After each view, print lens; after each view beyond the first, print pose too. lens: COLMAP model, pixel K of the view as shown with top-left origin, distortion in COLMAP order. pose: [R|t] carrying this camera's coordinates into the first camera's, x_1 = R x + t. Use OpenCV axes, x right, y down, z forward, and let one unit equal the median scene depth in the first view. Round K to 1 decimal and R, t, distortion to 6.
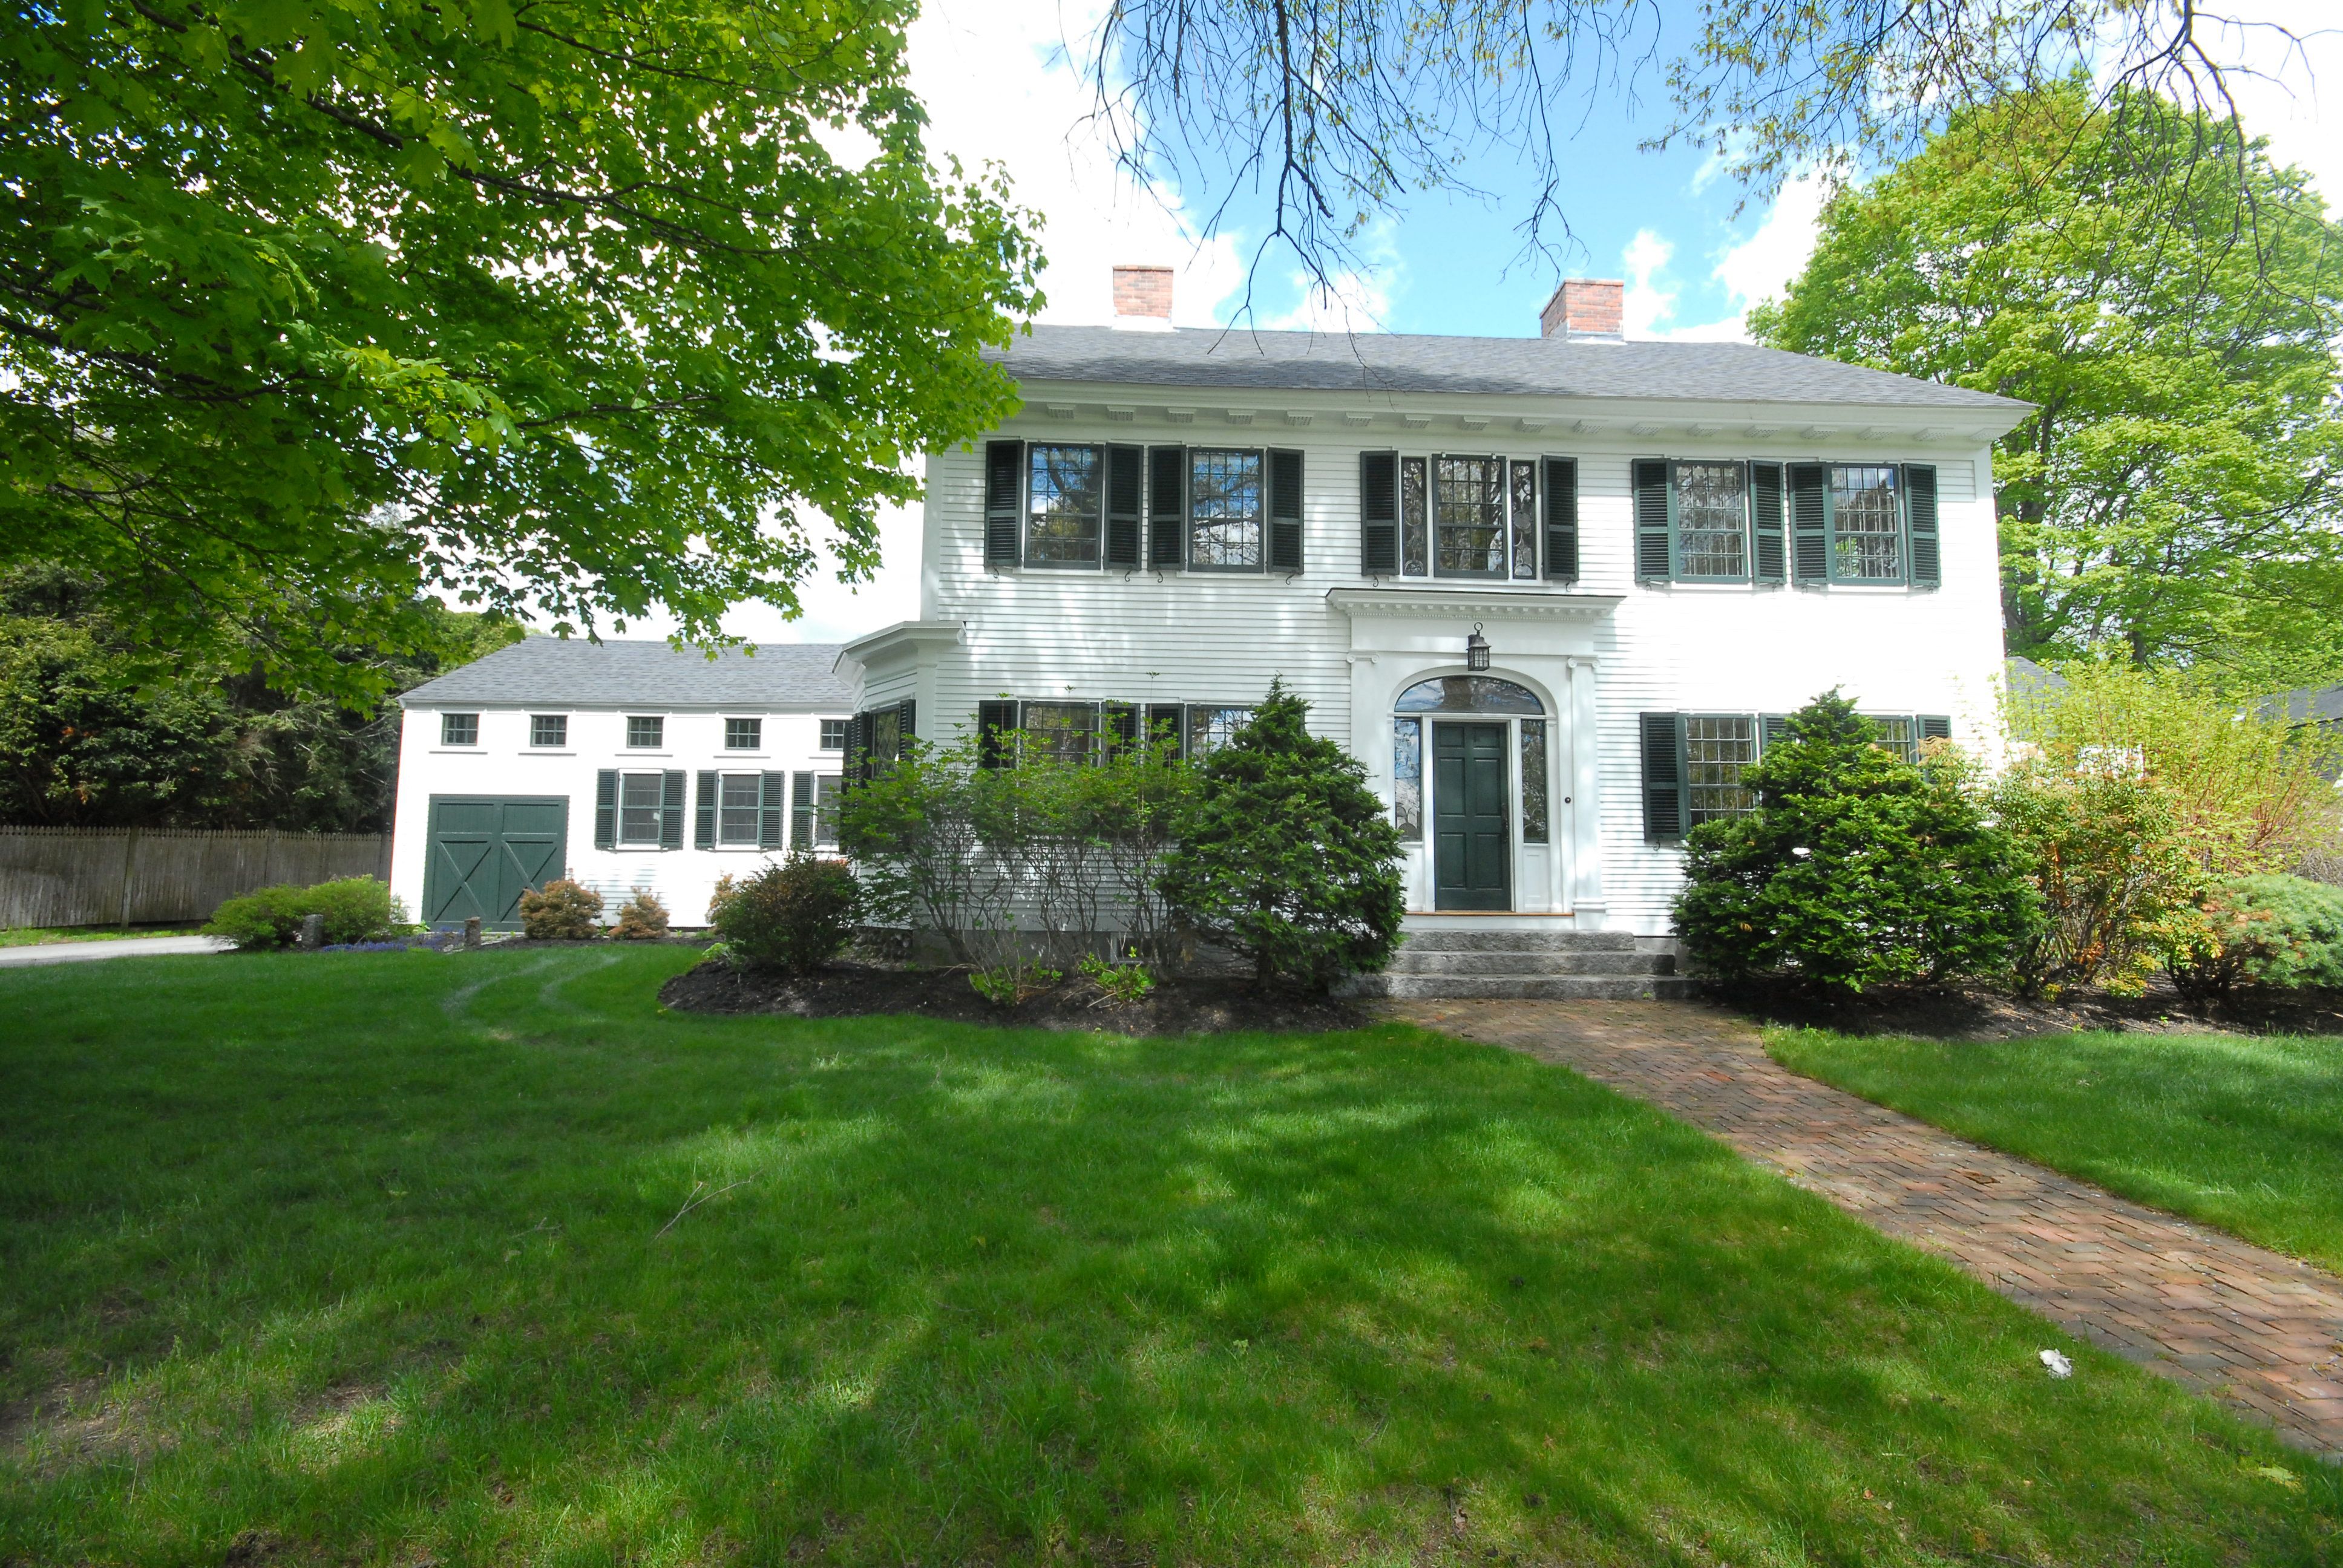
lens RADIAL K [[1048.2, 0, 1171.5], [0, 1048.2, 784.0], [0, 0, 1]] dist [-0.012411, -0.000497]
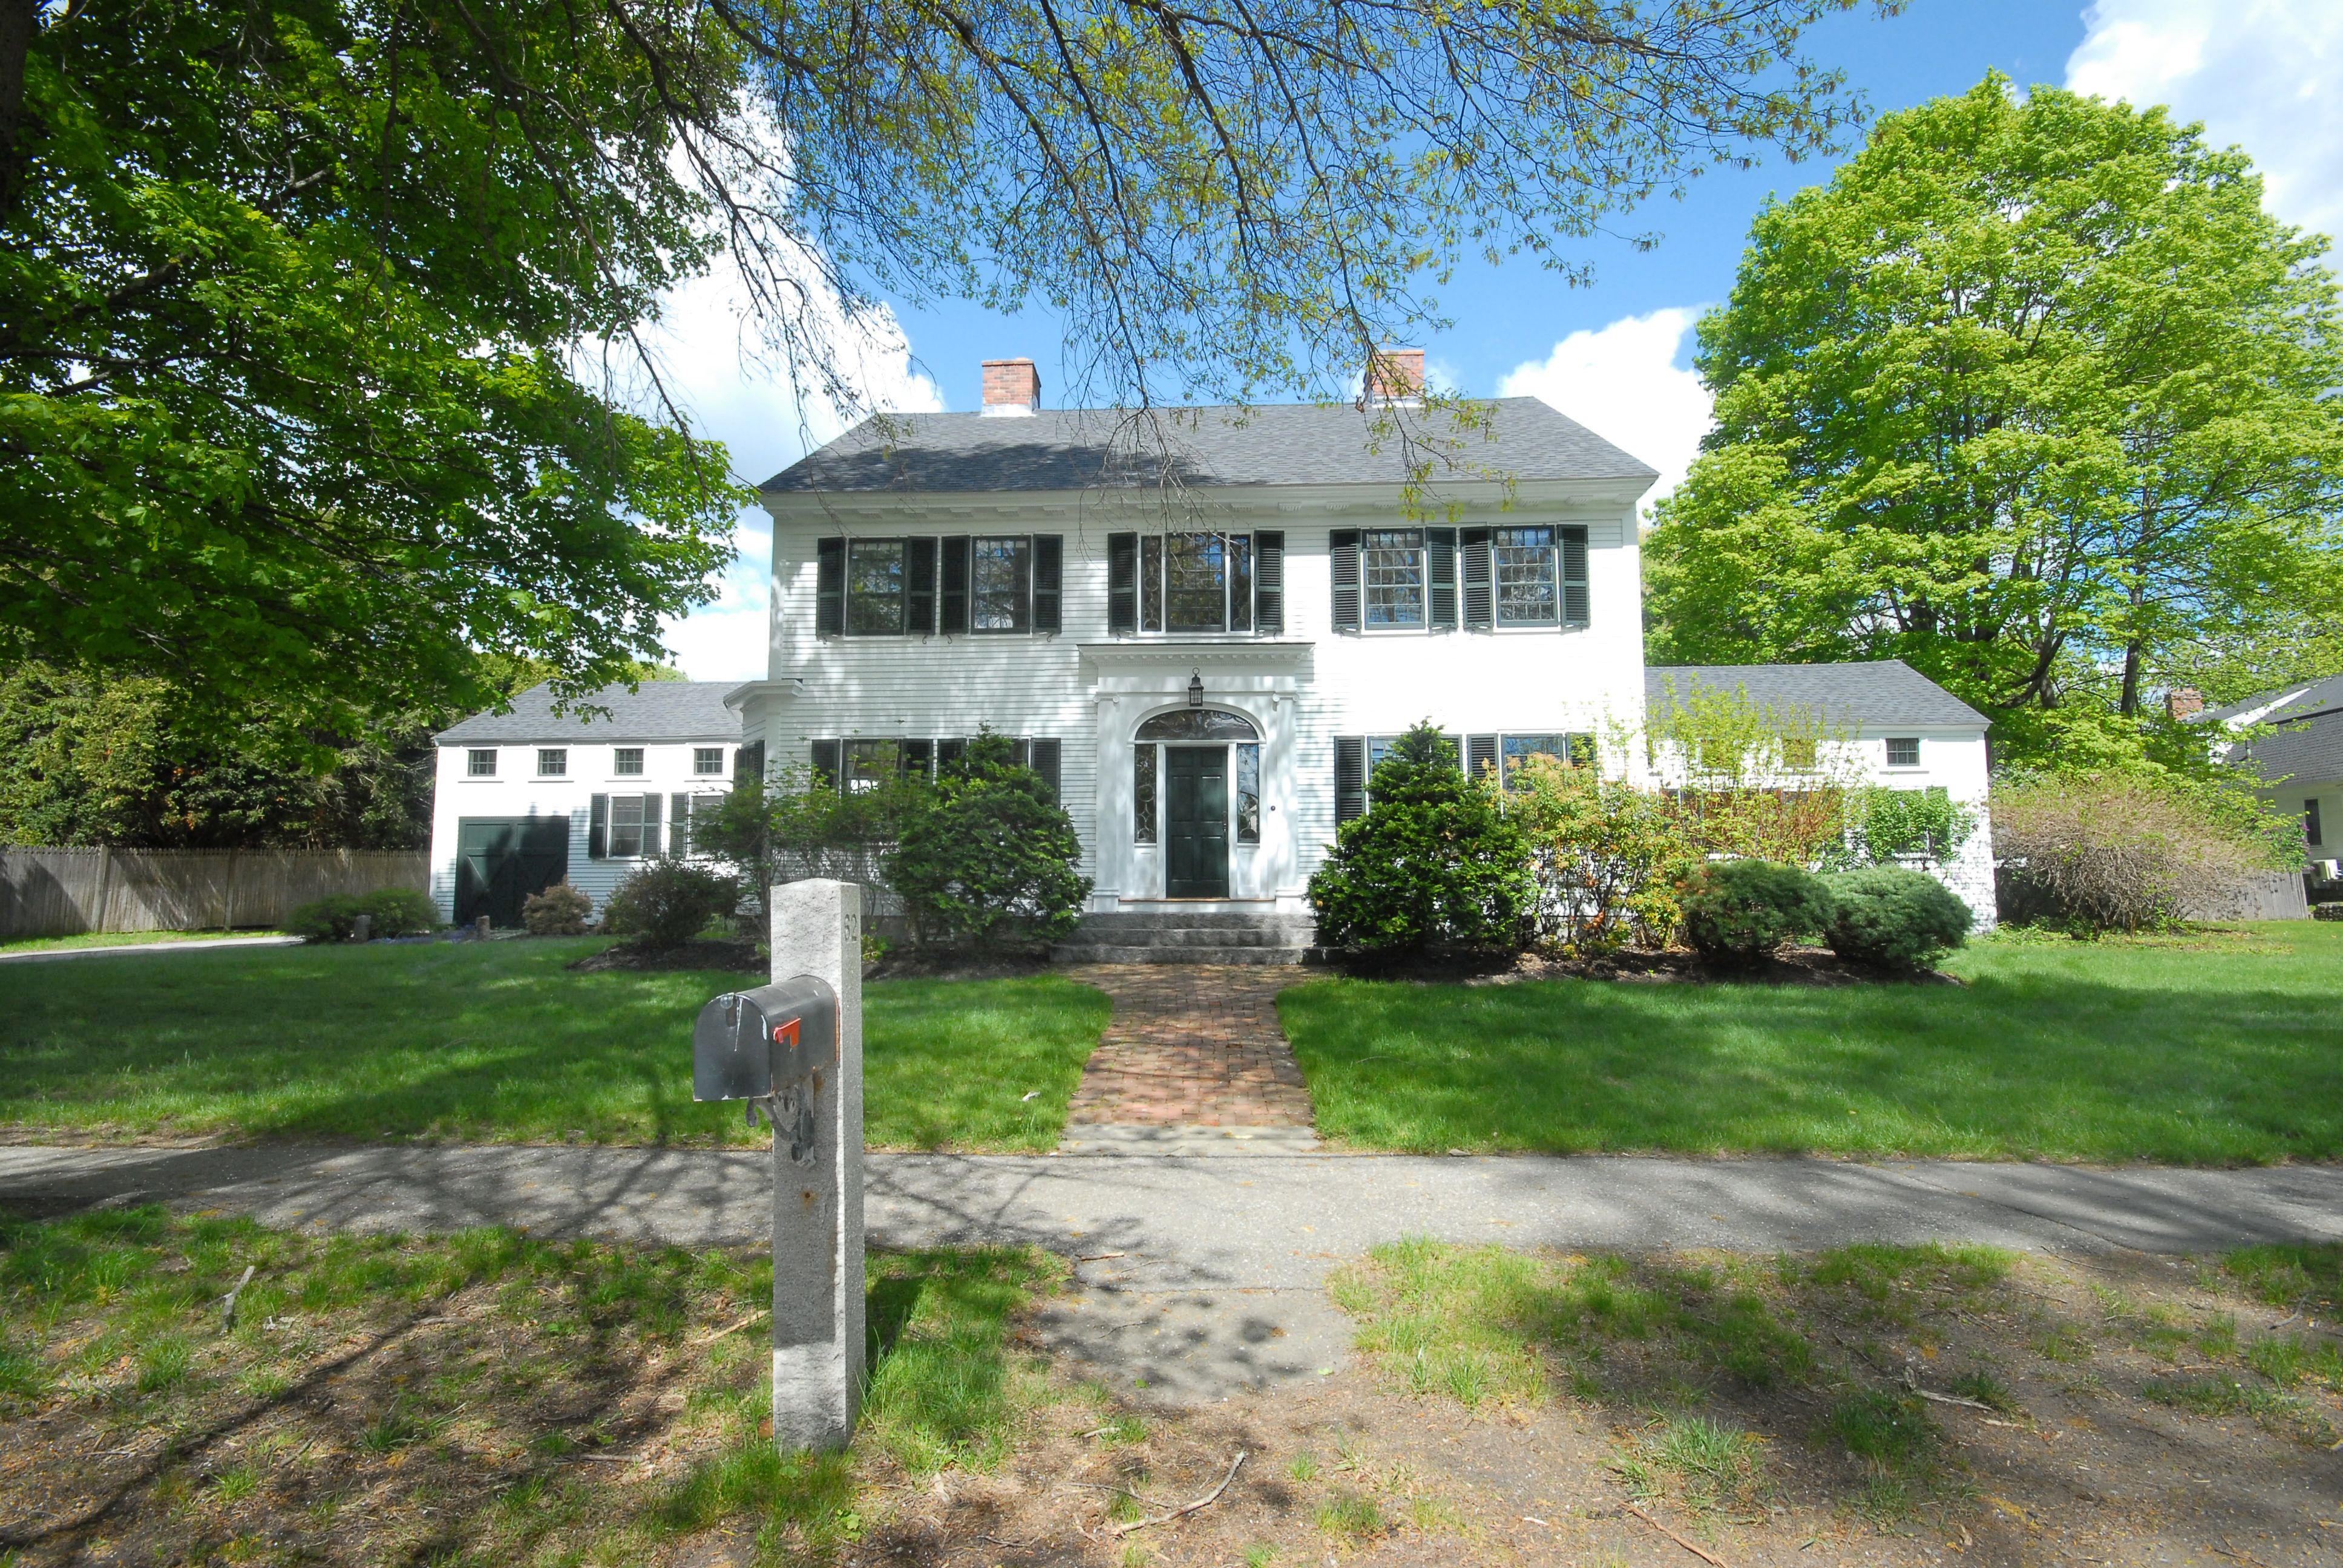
lens RADIAL K [[1077.6, 0, 1171.5], [0, 1077.6, 784.0], [0, 0, 1]] dist [-0.003571, -0.000522]
pose [[0.995906, -0.019073, -0.088364, 0.363833], [0.018460, 0.999800, -0.007745, -0.005427], [0.088494, 0.006082, 0.996058, -0.279457]]
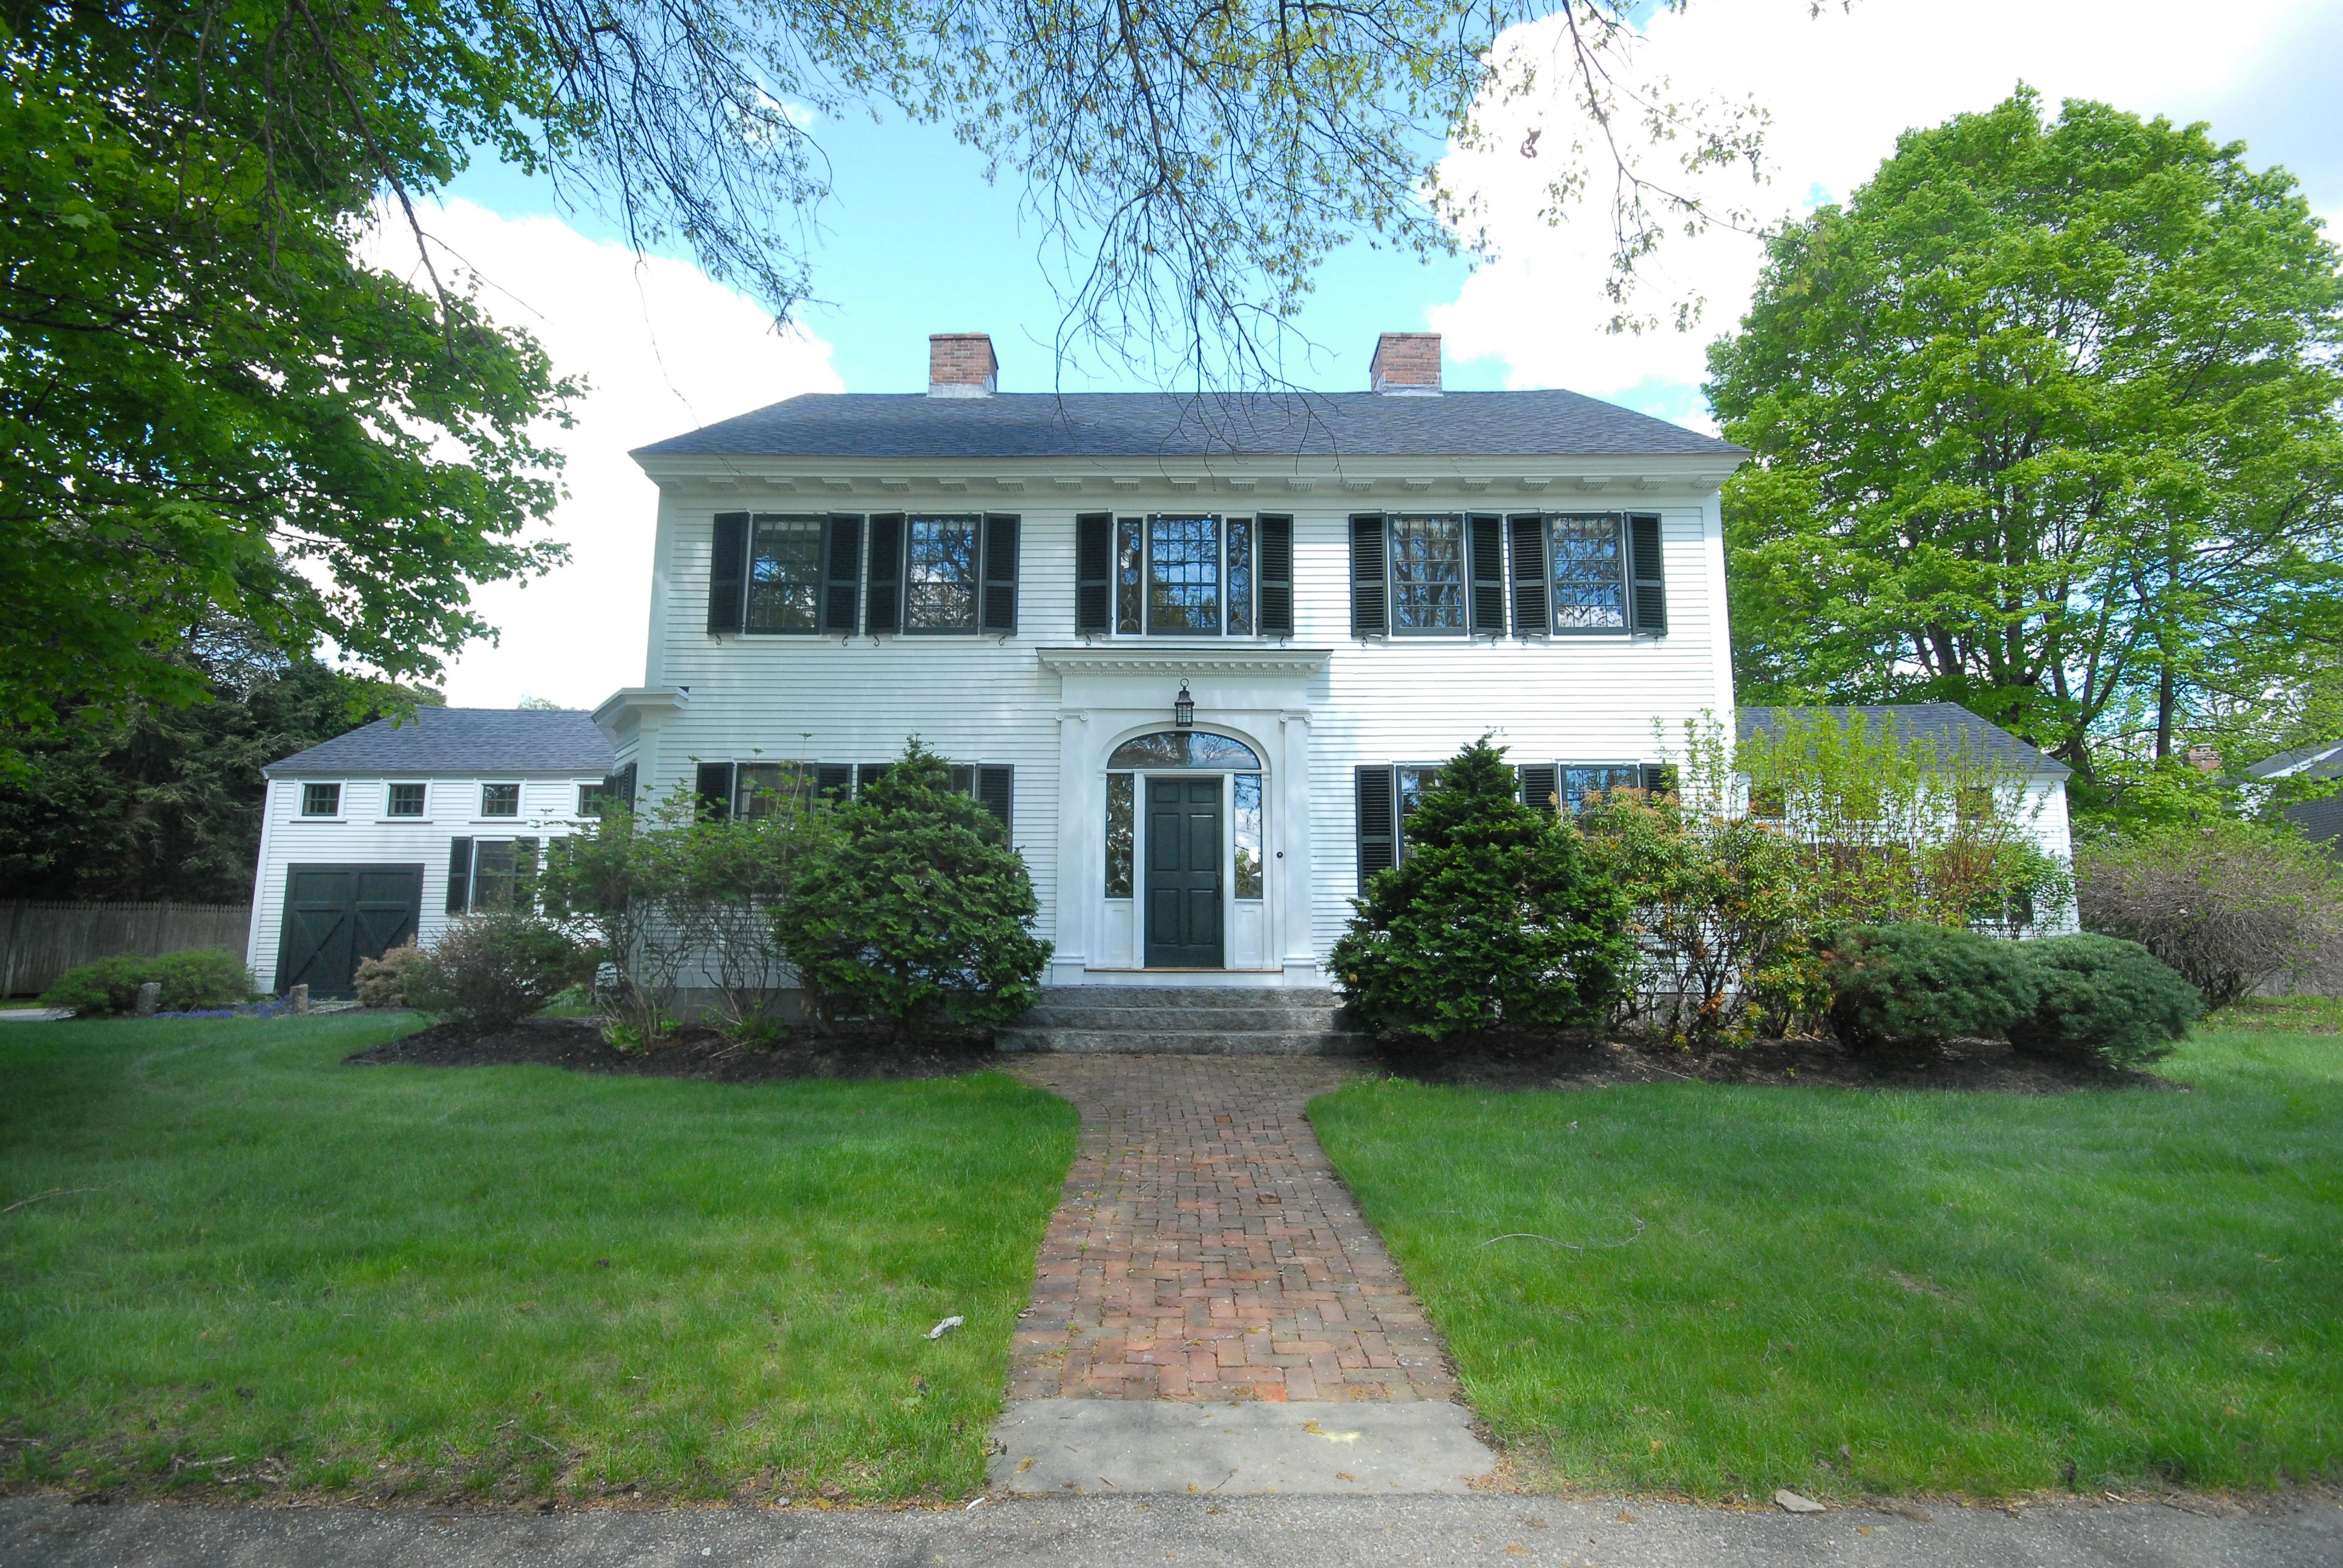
lens RADIAL K [[1112.5, 0, 1171.5], [0, 1112.5, 784.0], [0, 0, 1]] dist [-0.000671, -0.000628]
pose [[0.998650, -0.012885, -0.050321, 0.322877], [0.009775, 0.998056, -0.061558, 0.011980], [0.051017, 0.060983, 0.996834, -0.059663]]
